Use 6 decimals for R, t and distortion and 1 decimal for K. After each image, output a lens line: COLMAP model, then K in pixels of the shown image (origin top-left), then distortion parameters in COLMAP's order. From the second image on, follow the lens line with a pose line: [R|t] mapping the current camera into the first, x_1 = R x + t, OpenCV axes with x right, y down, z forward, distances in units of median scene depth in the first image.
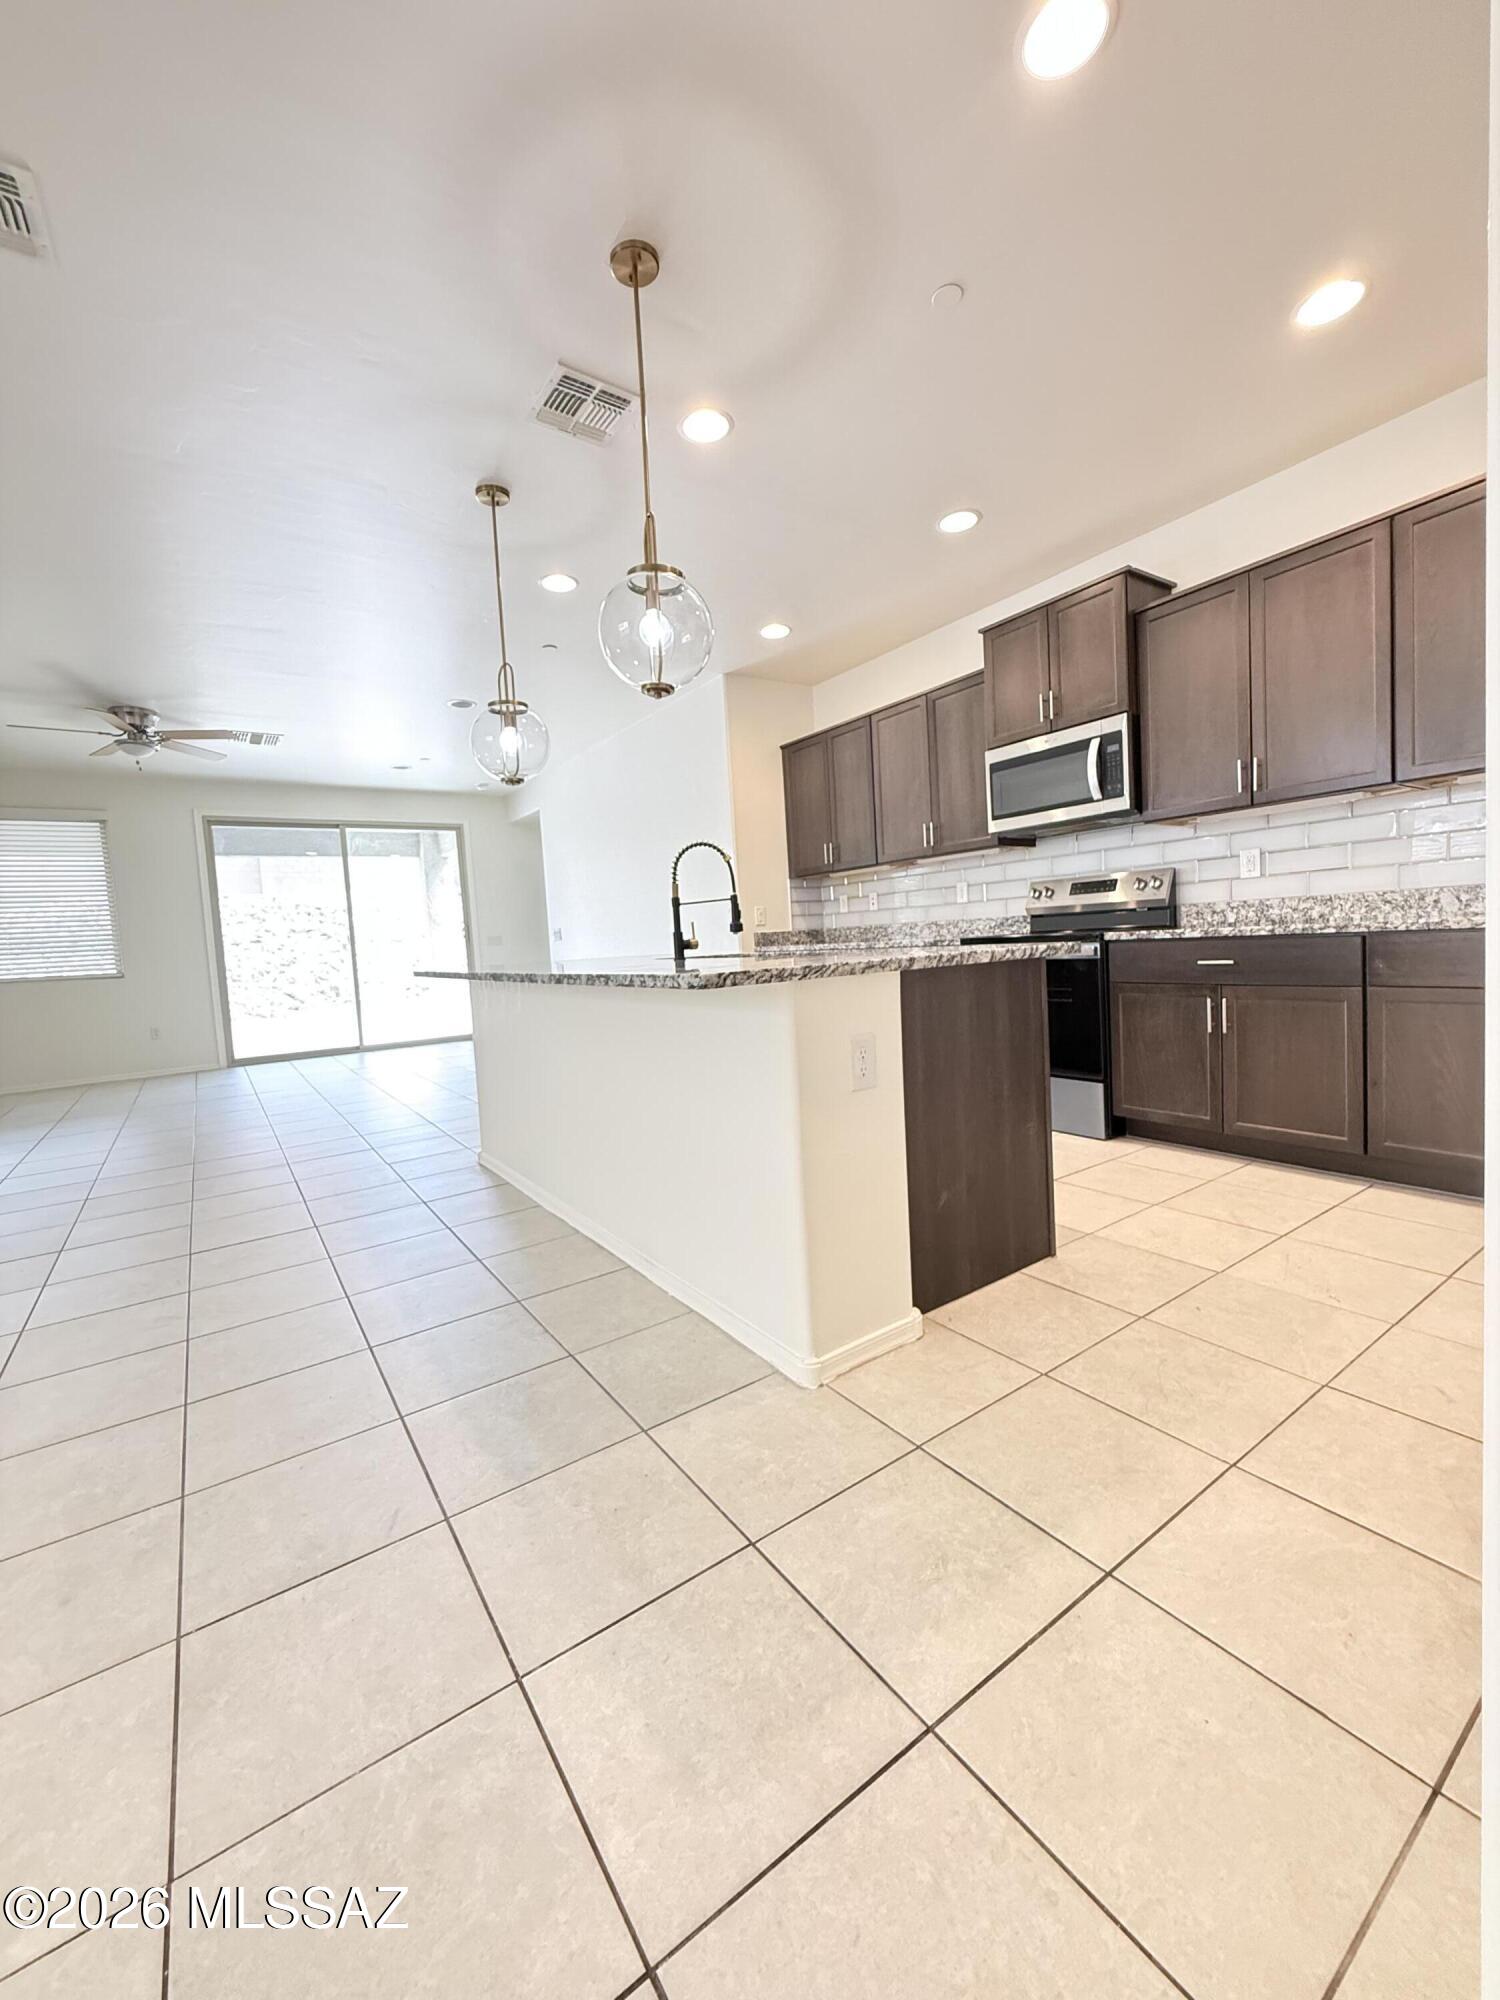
lens RADIAL K [[799.9, 0, 751.8], [0, 799.9, 989.7], [0, 0, 1]] dist [0.002233, 0.000252]
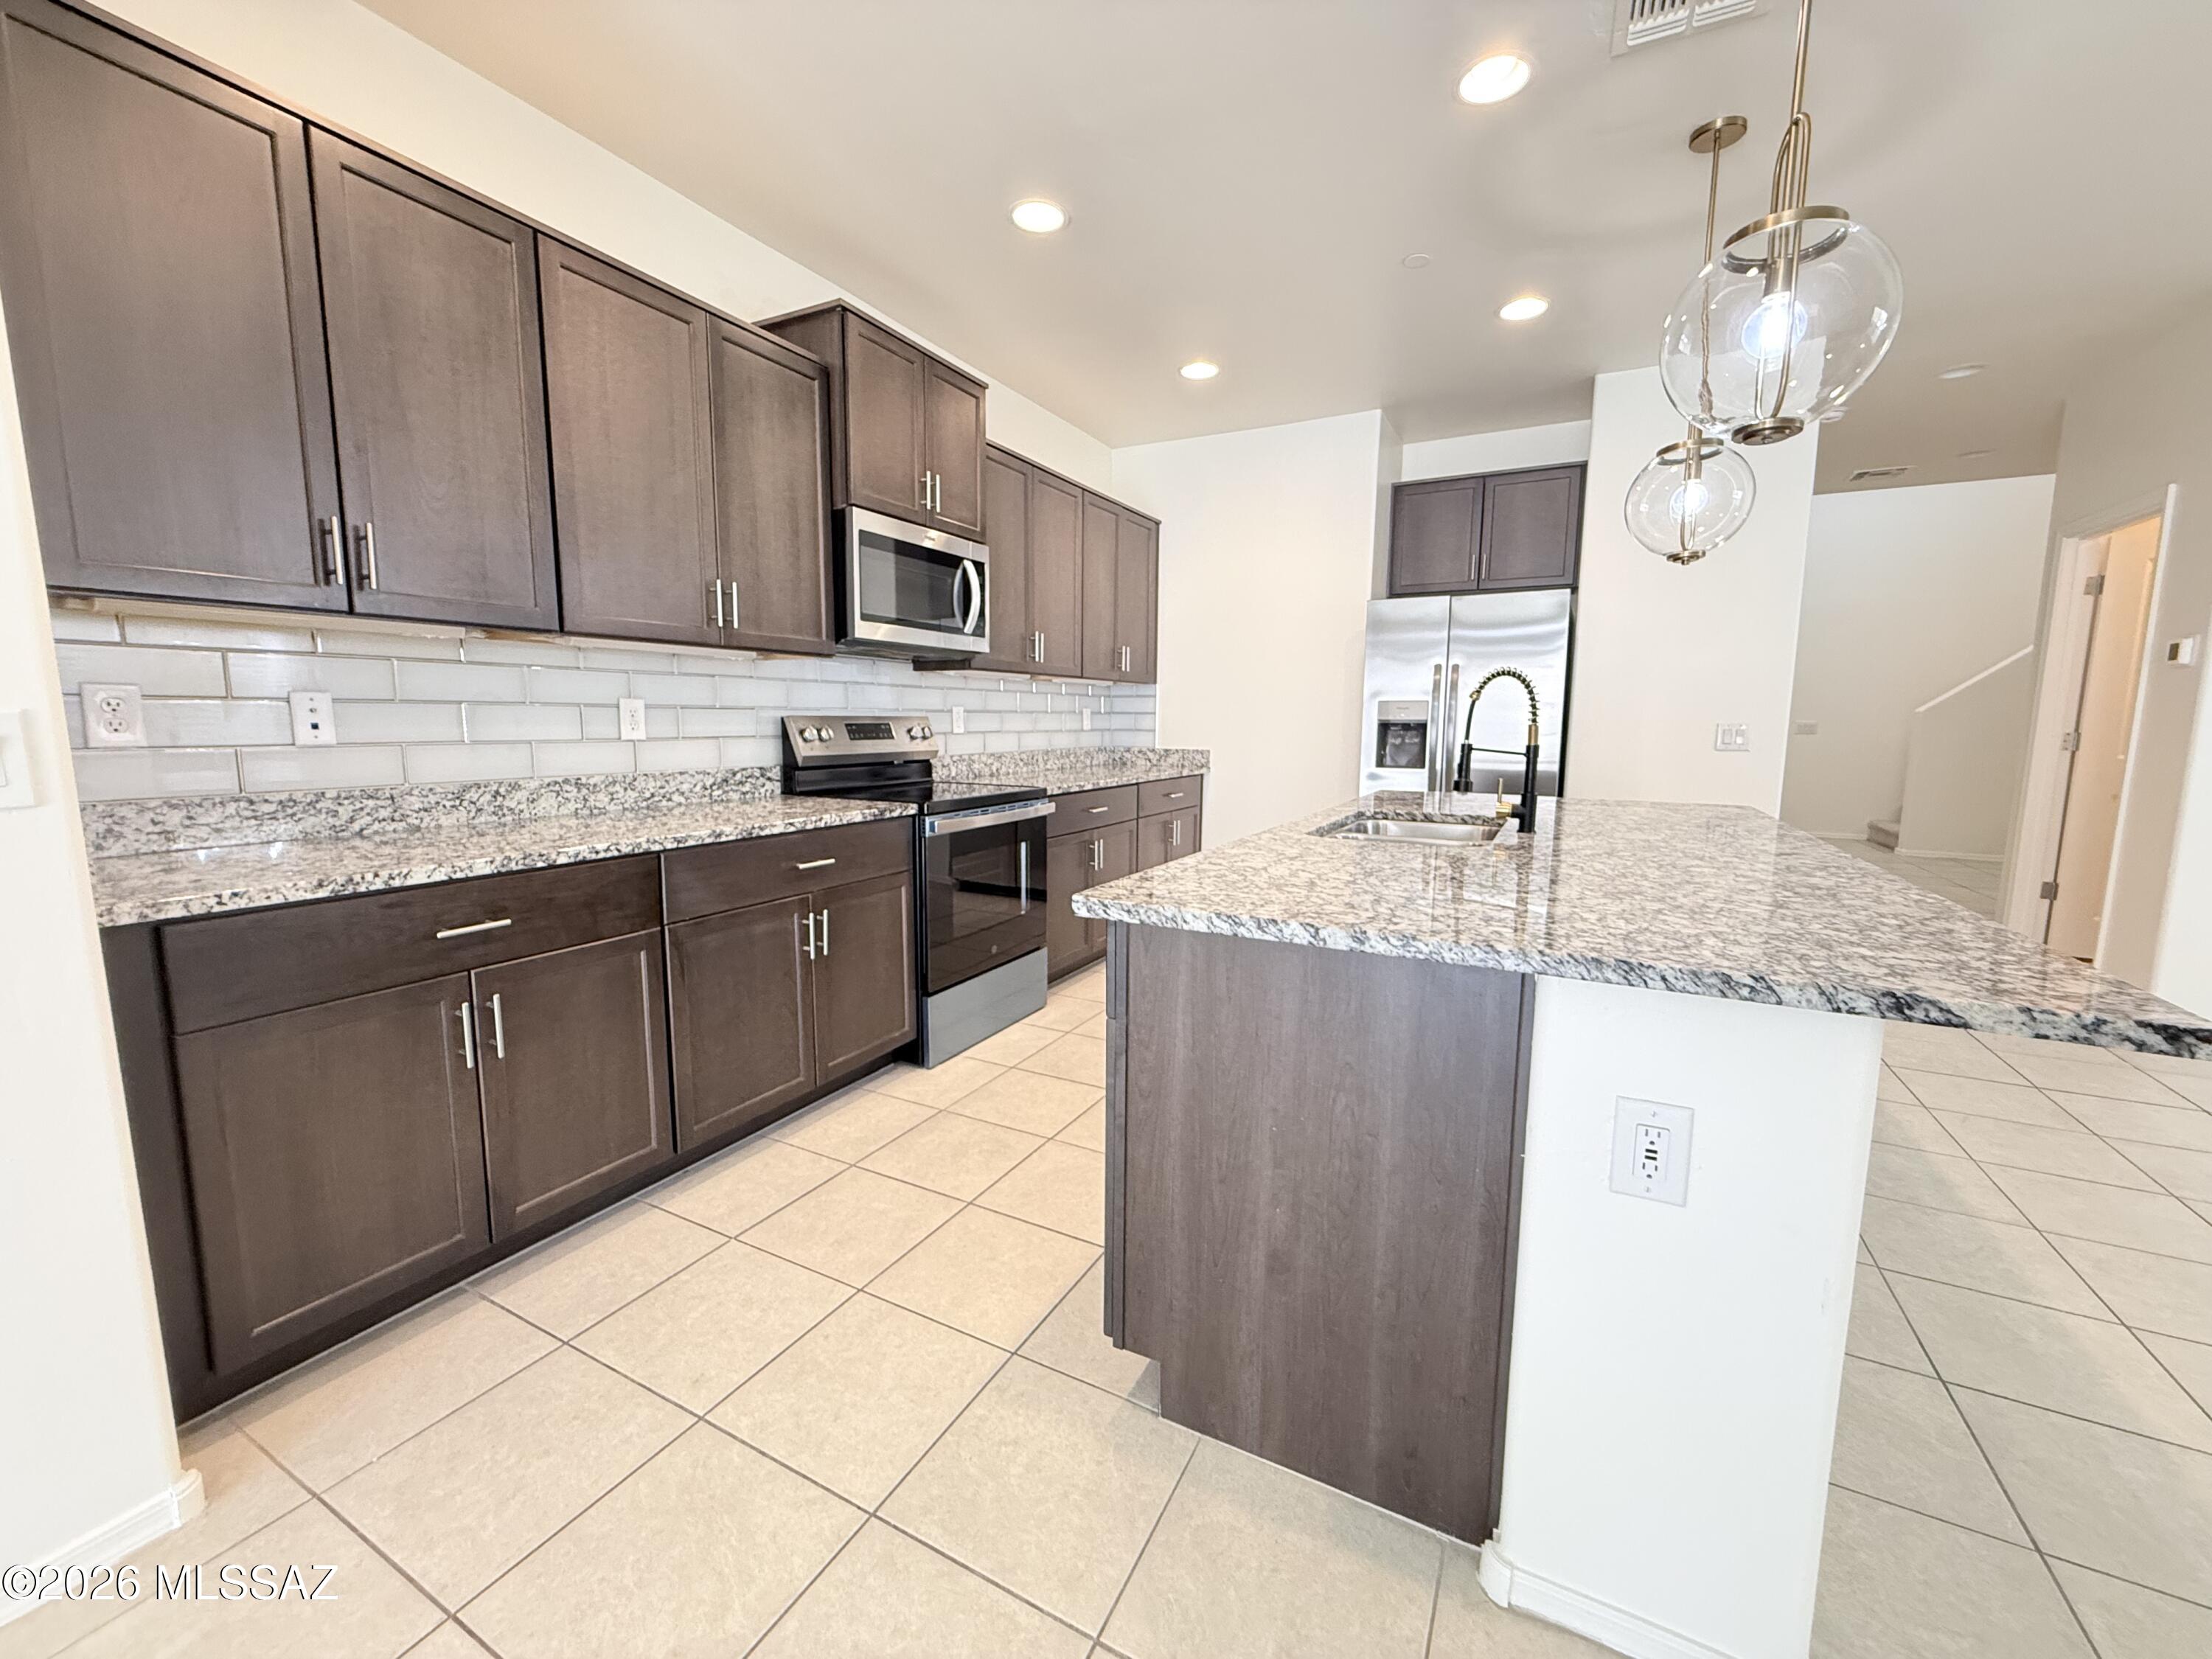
lens RADIAL K [[884.7, 0, 1099.4], [0, 884.7, 831.6], [0, 0, 1]] dist [0.002233, 0.000252]
pose [[-0.458156, -0.061912, 0.886713, -0.428192], [0.074316, 0.991411, 0.107621, -0.106205], [-0.885760, 0.115204, -0.449619, 1.180700]]
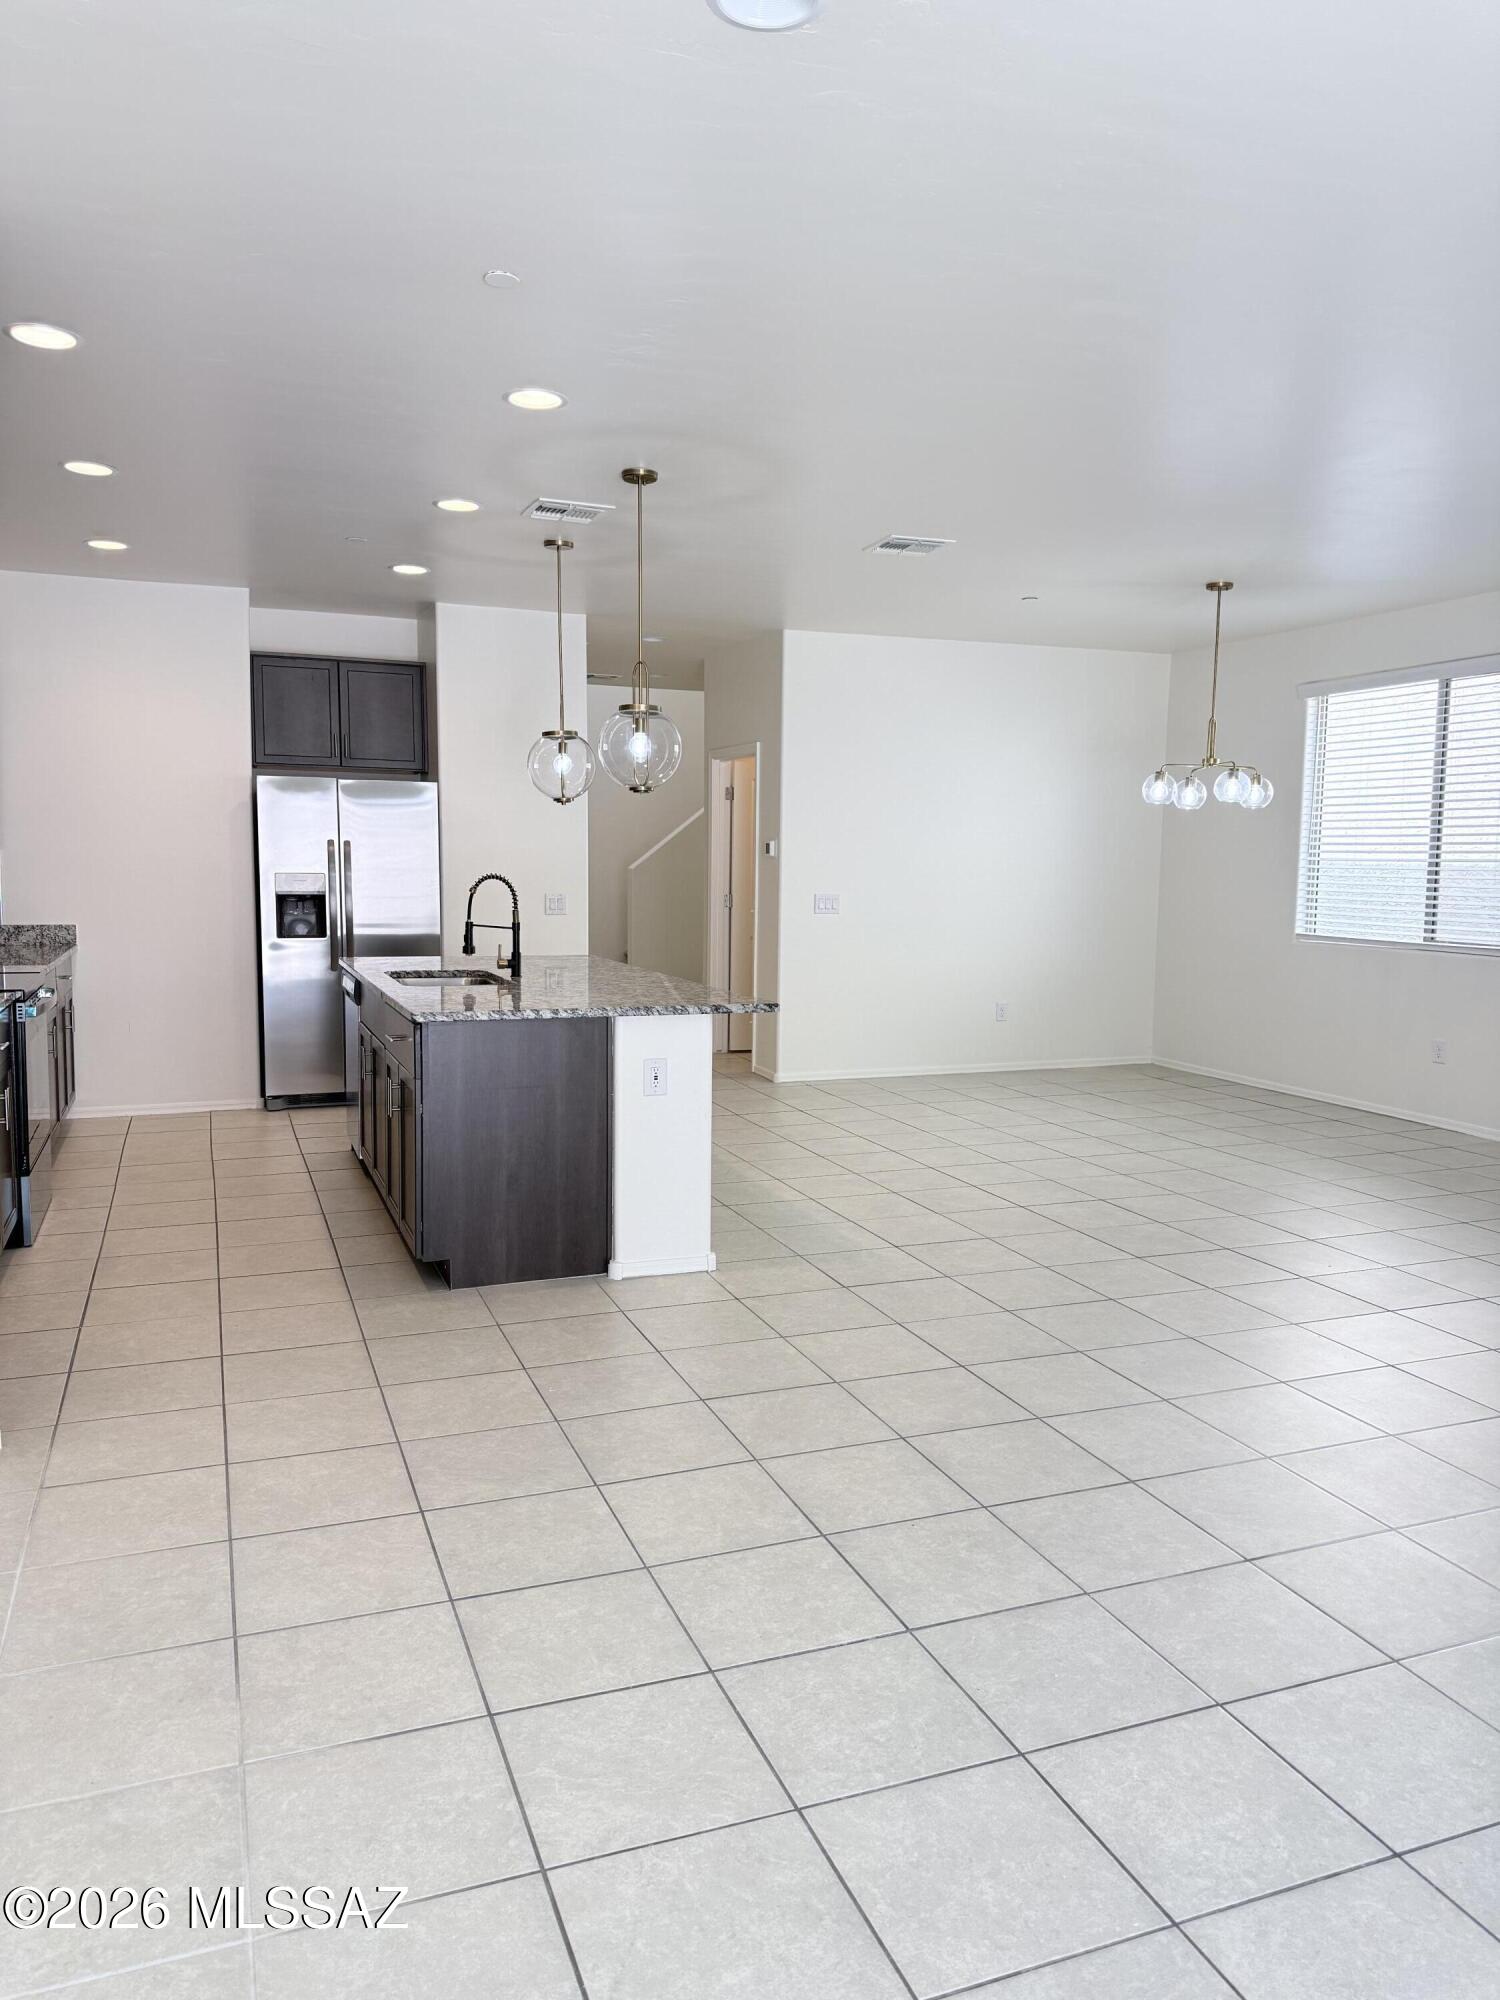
lens RADIAL K [[1403.5, 0, 750.0], [0, 1403.5, 1000.0], [0, 0, 1]] dist [0.121702, -0.182802]
pose [[-0.970384, 0.019255, 0.240797, -0.629126], [0.056263, 0.987419, 0.147778, -0.199277], [-0.234922, 0.156950, -0.959259, 2.003449]]
